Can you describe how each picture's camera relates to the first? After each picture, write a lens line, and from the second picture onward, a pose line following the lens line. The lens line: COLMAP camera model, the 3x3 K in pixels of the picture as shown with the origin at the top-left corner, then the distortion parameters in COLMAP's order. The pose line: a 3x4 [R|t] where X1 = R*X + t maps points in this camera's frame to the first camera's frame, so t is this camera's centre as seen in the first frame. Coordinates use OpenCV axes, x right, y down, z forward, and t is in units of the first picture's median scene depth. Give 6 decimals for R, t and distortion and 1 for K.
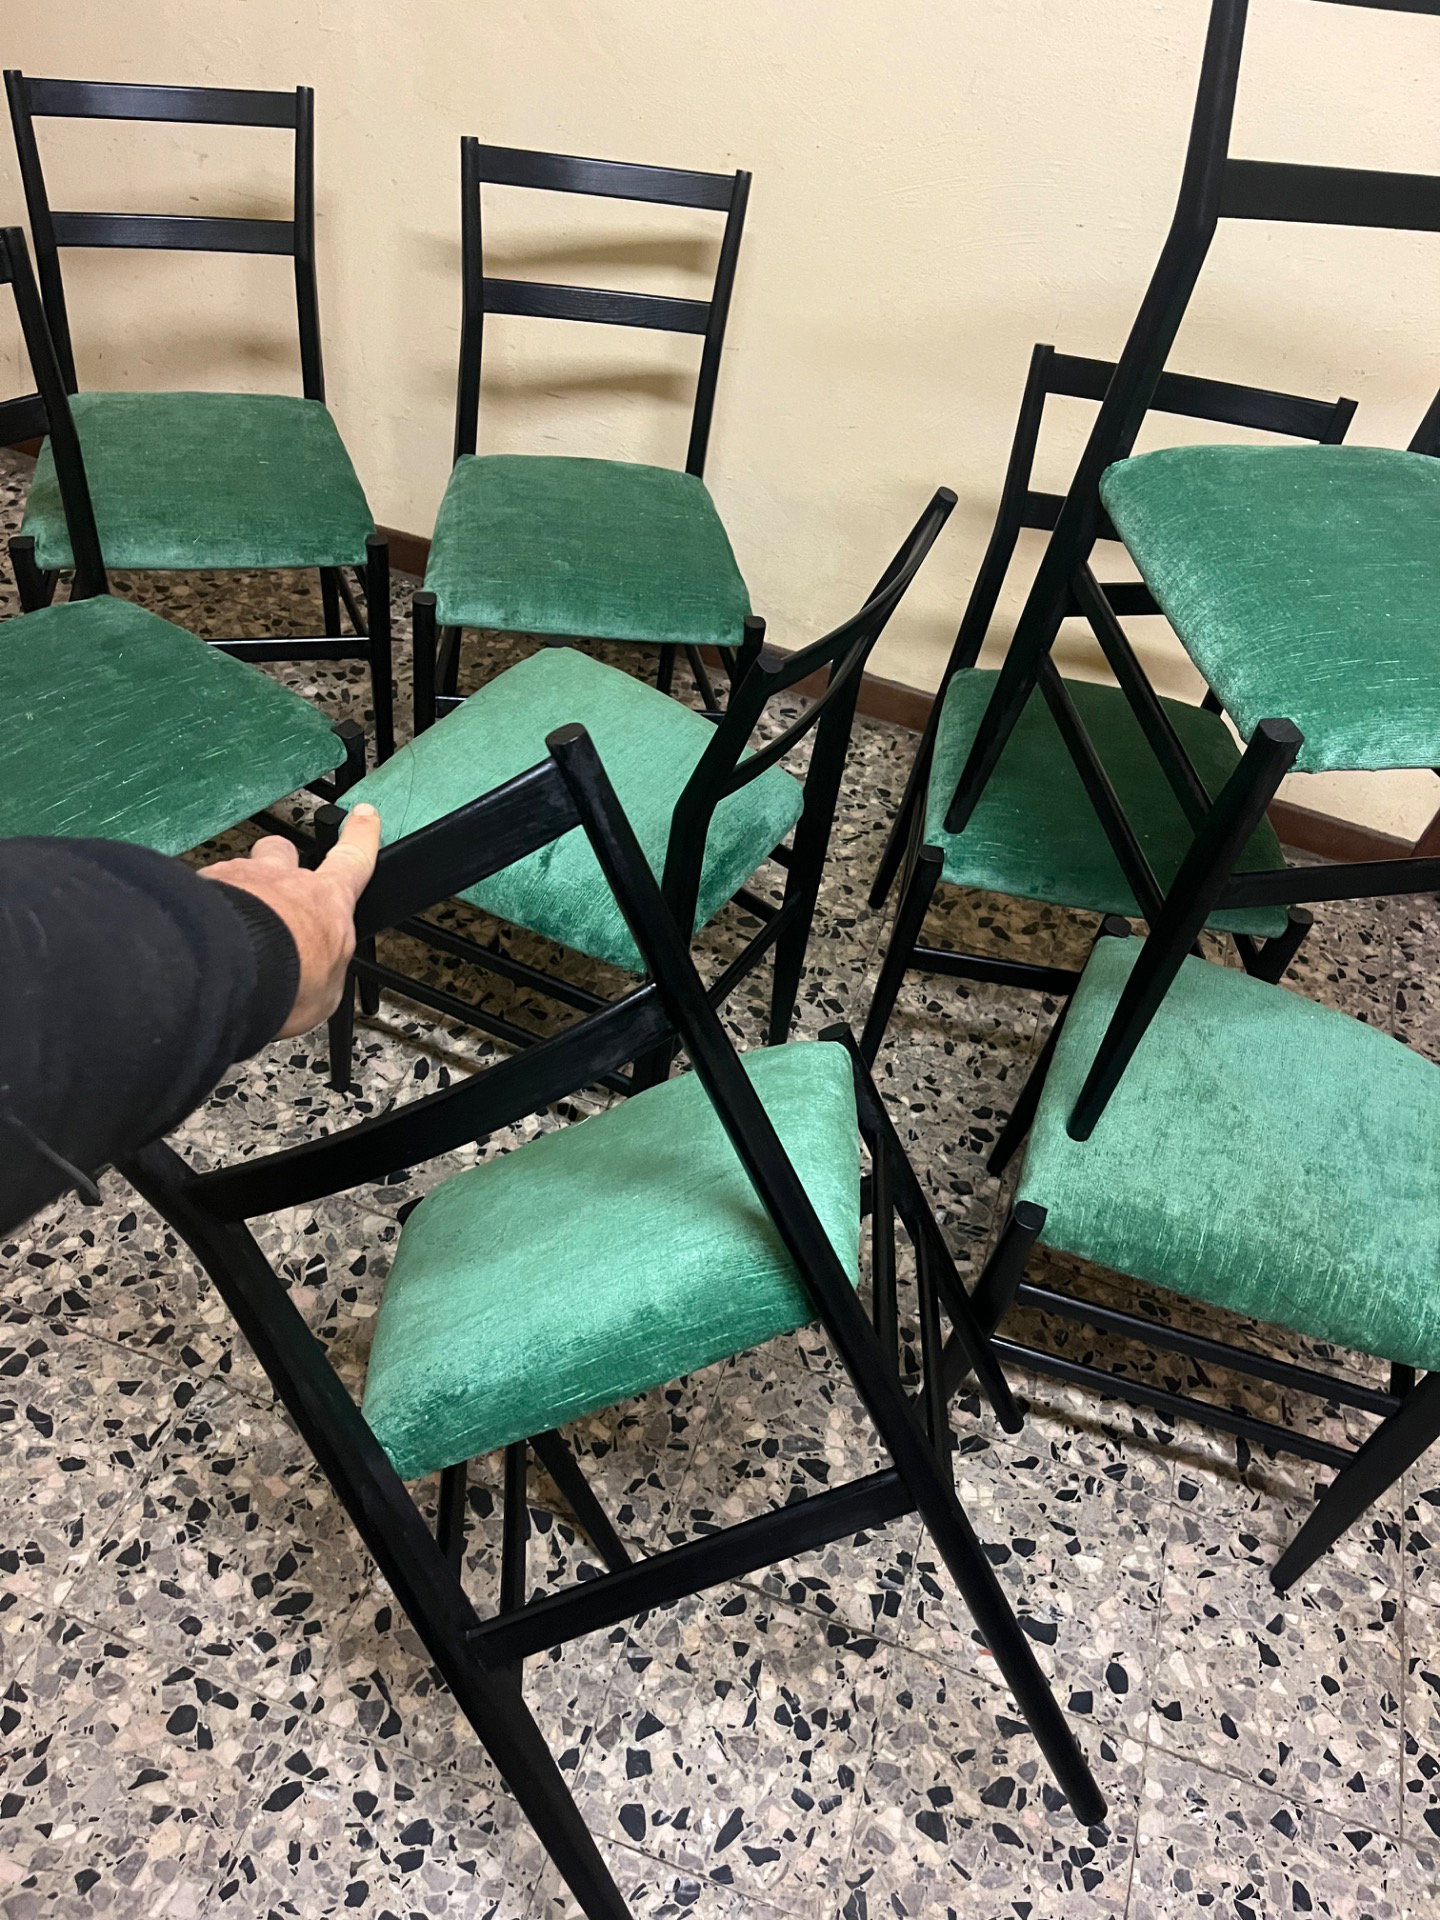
lens RADIAL K [[1427.9, 0, 709.2], [0, 1427.9, 973.7], [0, 0, 1]] dist [0.057578, -0.085441]
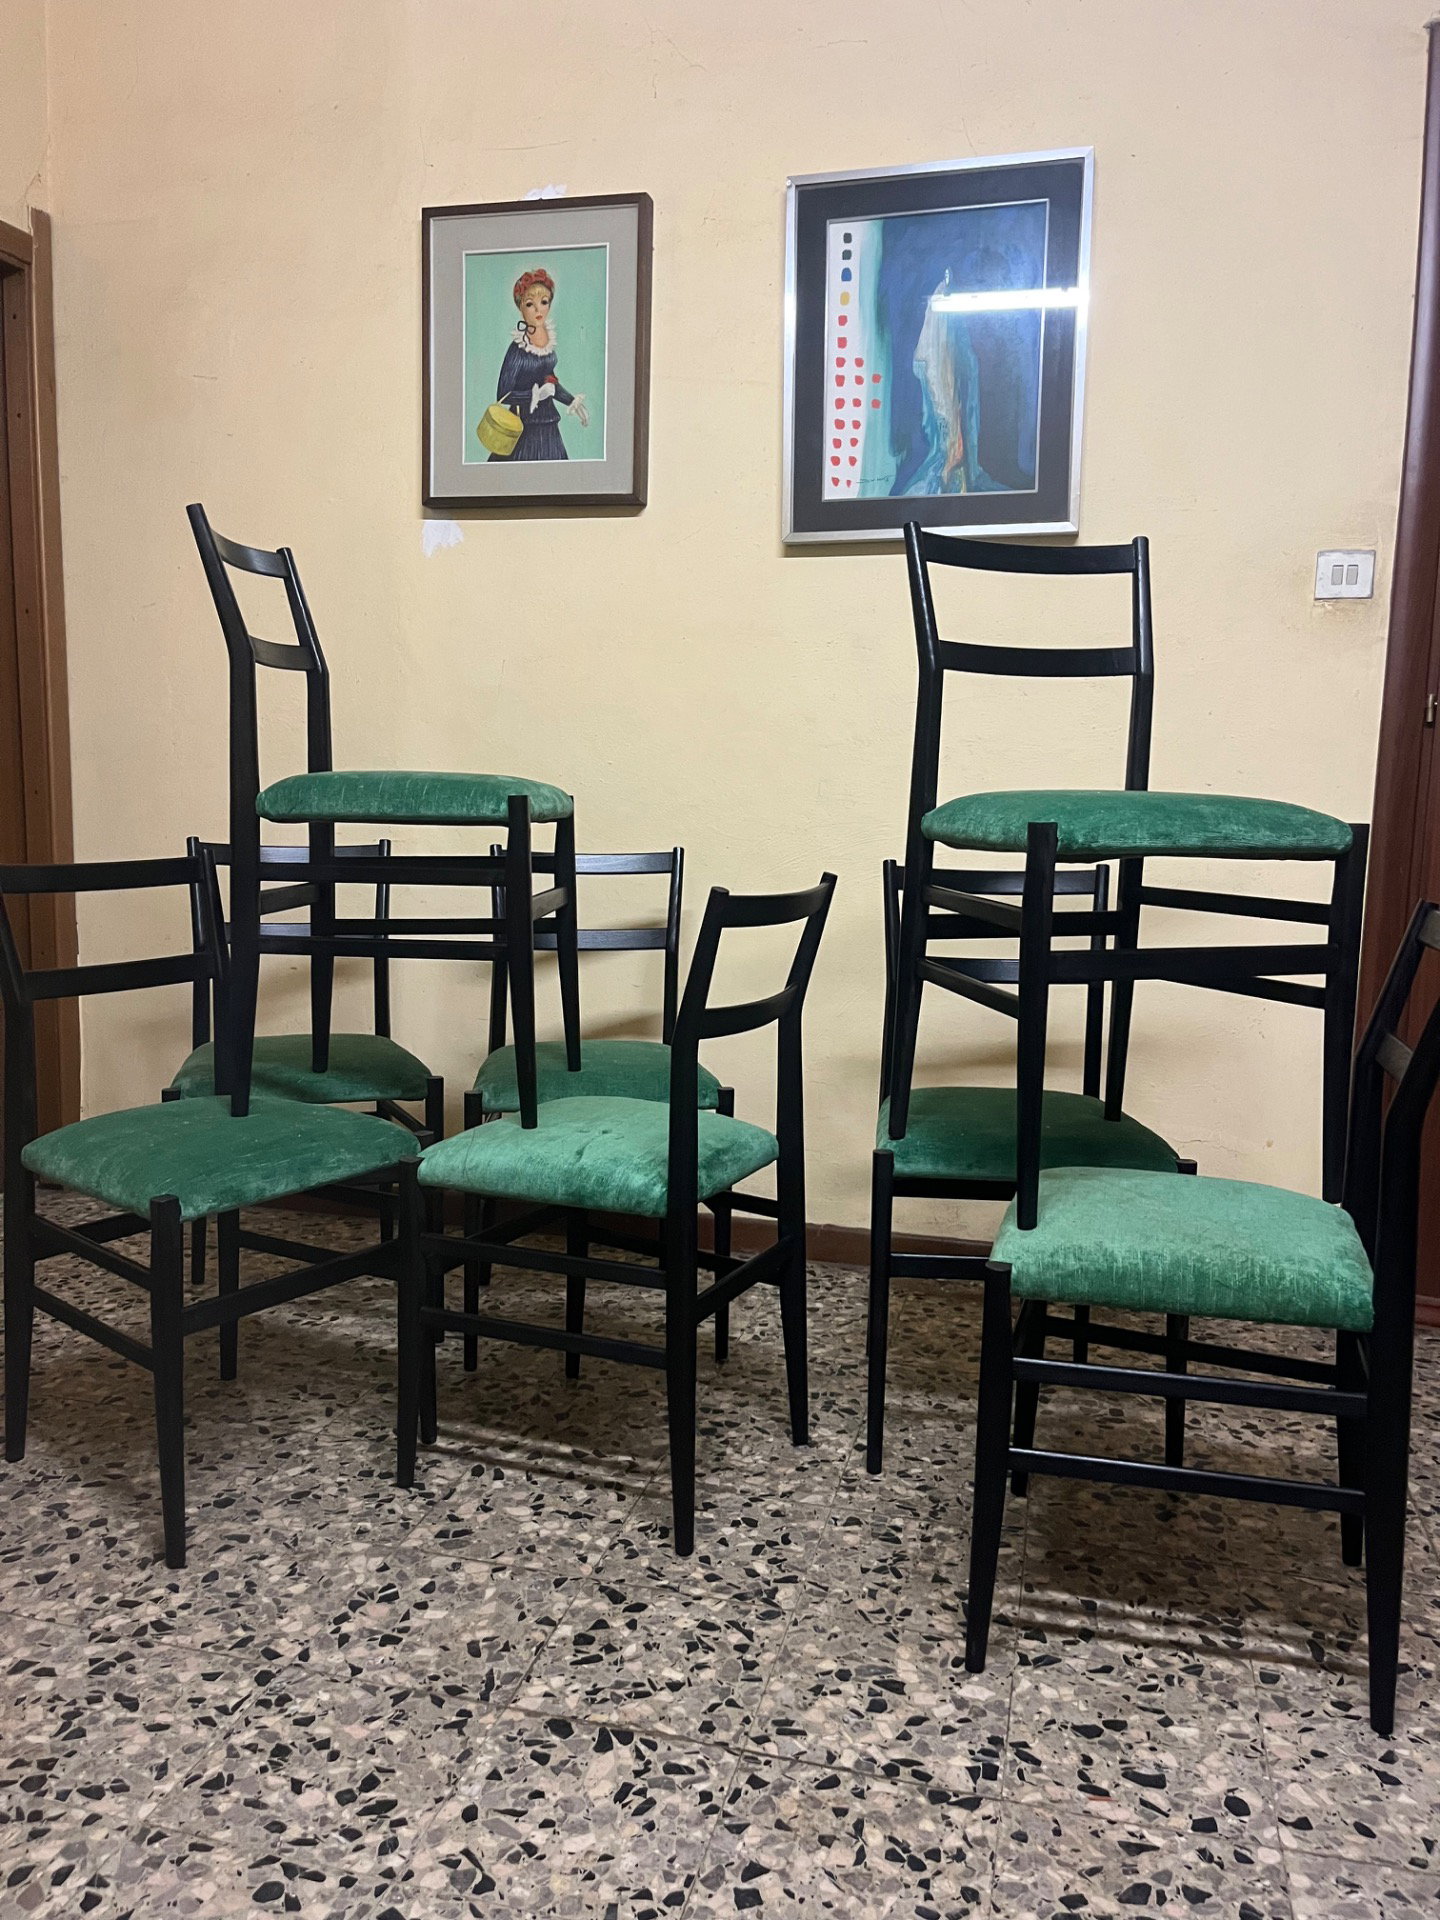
lens RADIAL K [[1427.9, 0, 705.5], [0, 1427.9, 987.0], [0, 0, 1]] dist [0.057578, -0.085441]
pose [[0.991434, -0.123253, 0.043201, -0.040553], [0.123512, 0.777286, -0.616905, 0.614753], [0.042456, 0.616957, 0.785851, -0.099009]]
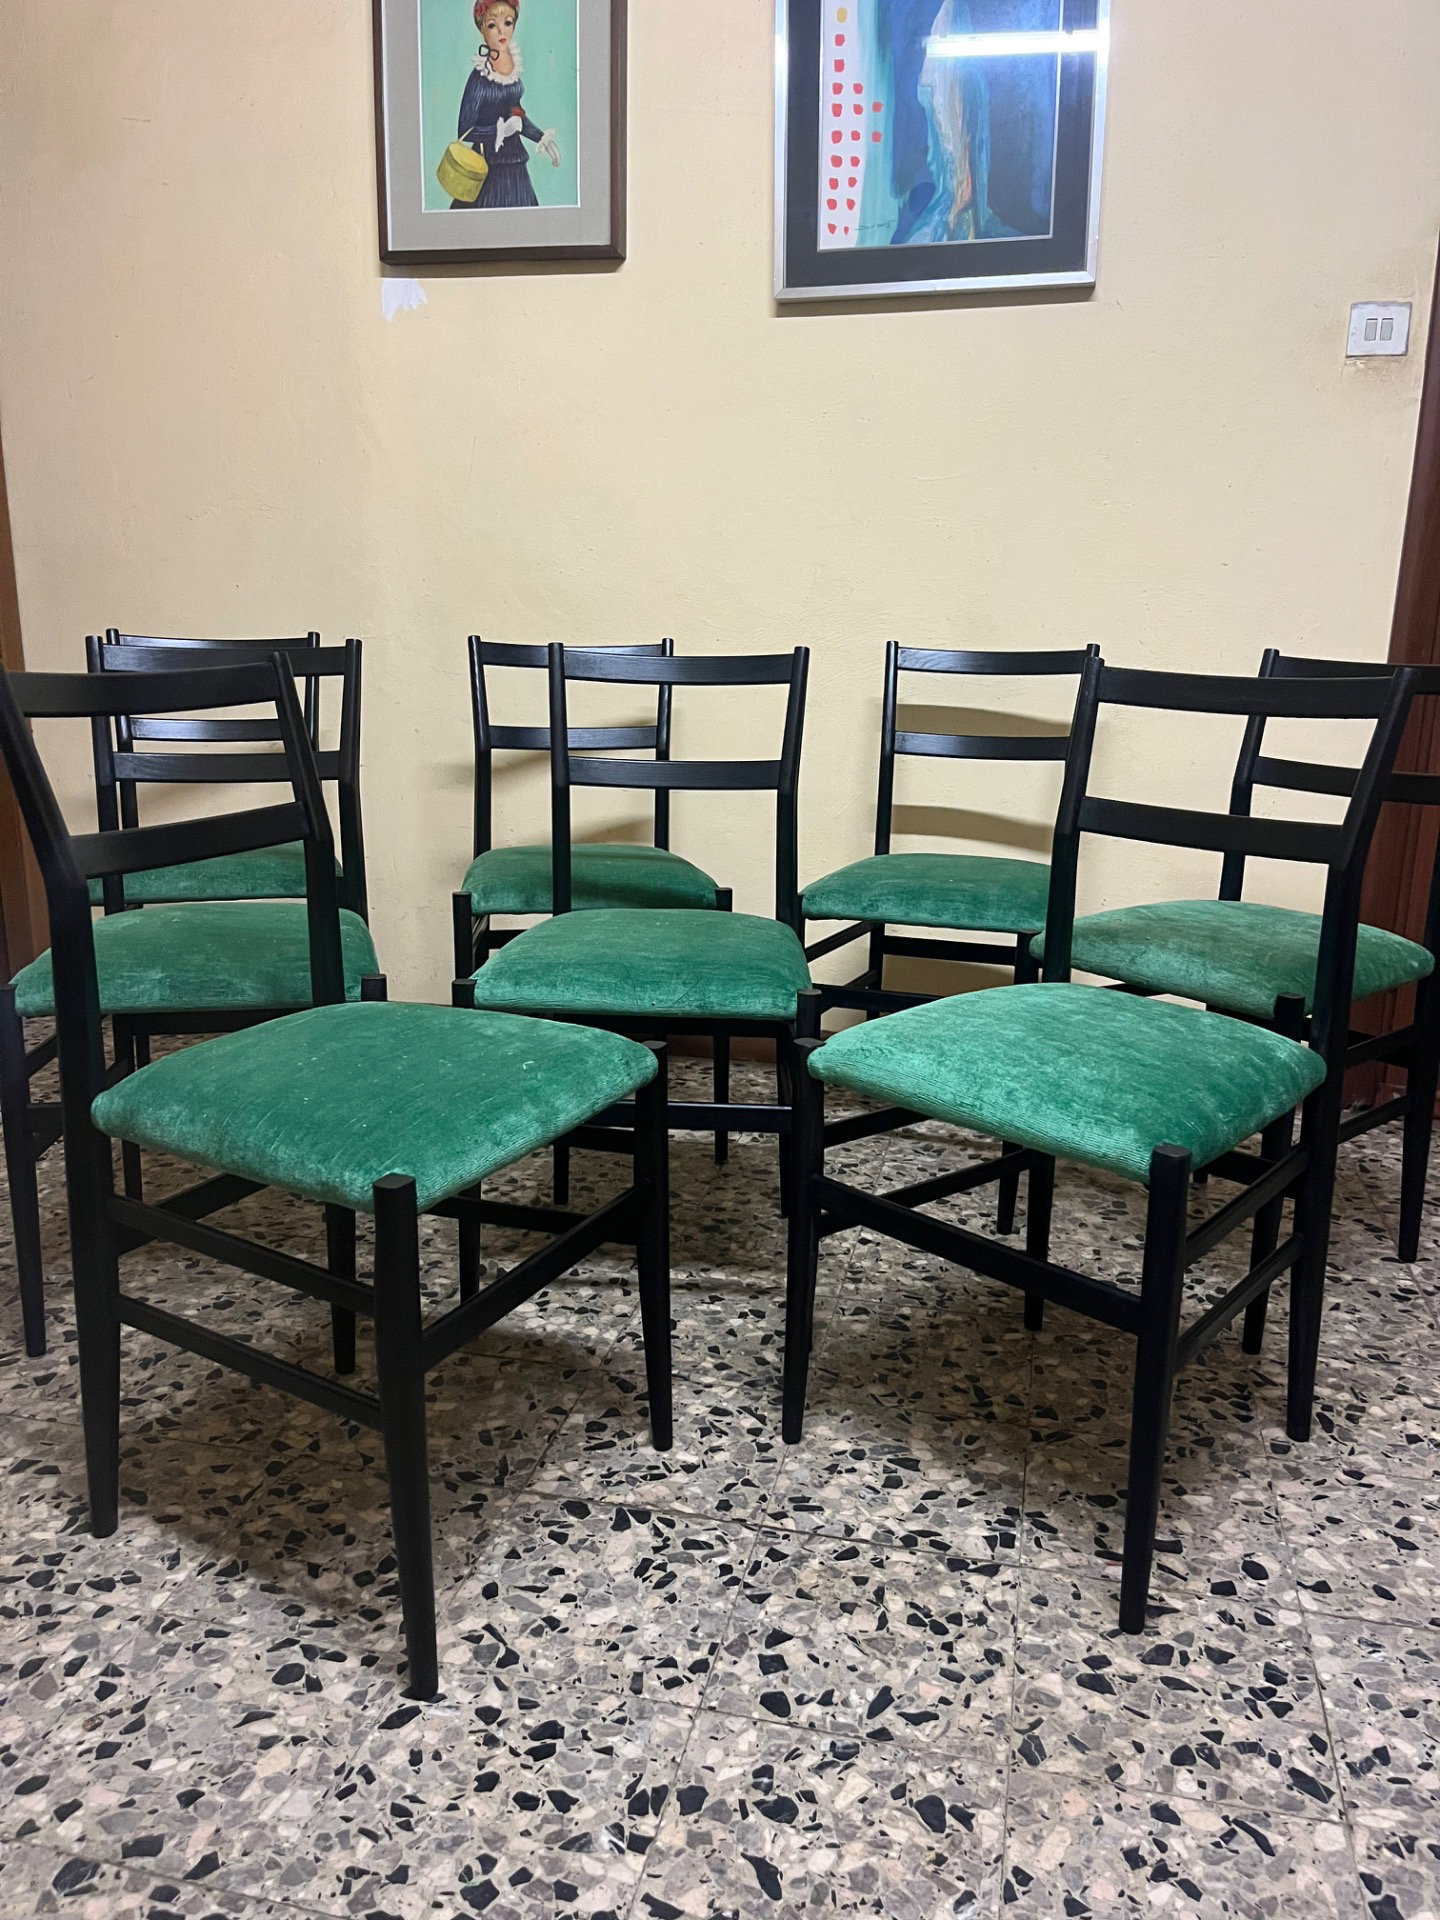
lens RADIAL K [[1427.9, 0, 714.3], [0, 1427.9, 1000.3], [0, 0, 1]] dist [0.057578, -0.085441]
pose [[0.988747, -0.141318, 0.049079, -0.066414], [0.146401, 0.846601, -0.511697, 0.609452], [0.030762, 0.513124, 0.857763, -0.028692]]
